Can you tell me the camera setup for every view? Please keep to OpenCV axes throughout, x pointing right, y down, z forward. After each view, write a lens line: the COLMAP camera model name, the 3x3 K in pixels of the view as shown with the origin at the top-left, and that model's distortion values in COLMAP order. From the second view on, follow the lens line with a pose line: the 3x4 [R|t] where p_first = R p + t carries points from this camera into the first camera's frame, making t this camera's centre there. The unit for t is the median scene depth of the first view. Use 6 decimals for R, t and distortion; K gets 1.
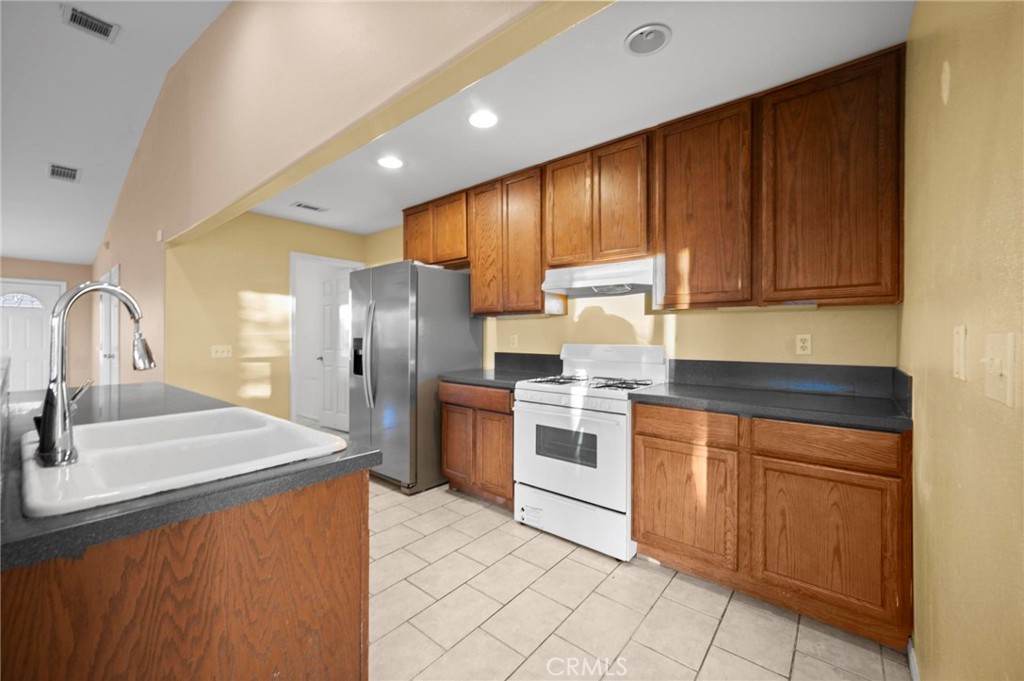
lens RADIAL K [[405.1, 0, 508.0], [0, 405.1, 338.8], [0, 0, 1]] dist [-0.000120, 0.000093]
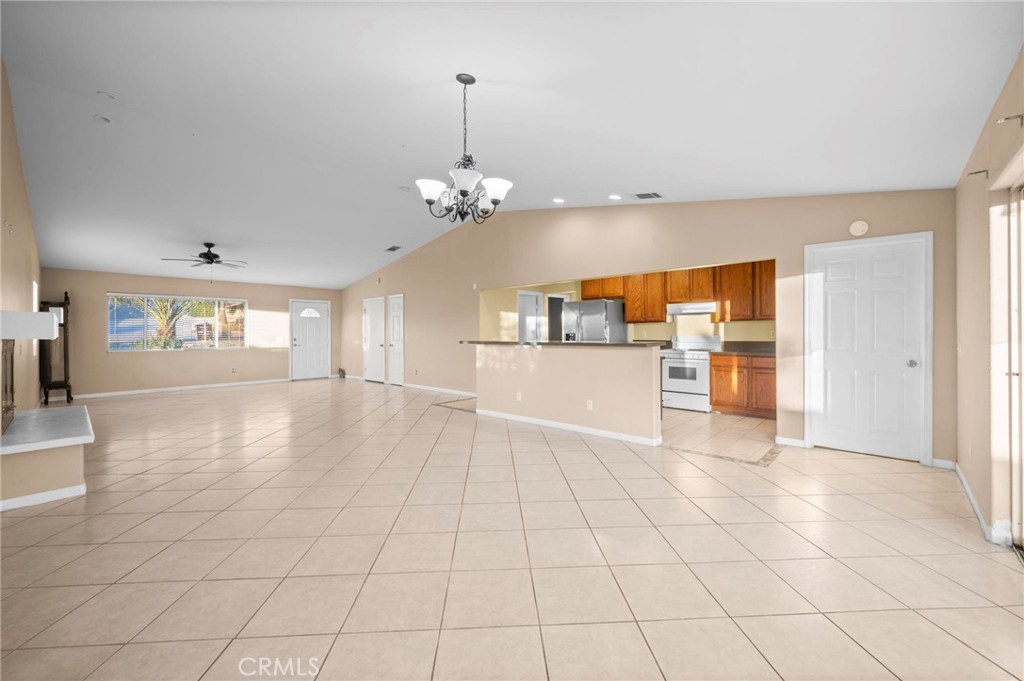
lens RADIAL K [[408.4, 0, 511.9], [0, 408.4, 331.9], [0, 0, 1]] dist [0.000615, 0.000063]
pose [[0.998438, -0.005327, -0.055608, -0.841343], [0.004730, 0.999930, -0.010859, 0.016661], [0.055662, 0.010579, 0.998394, -1.771233]]
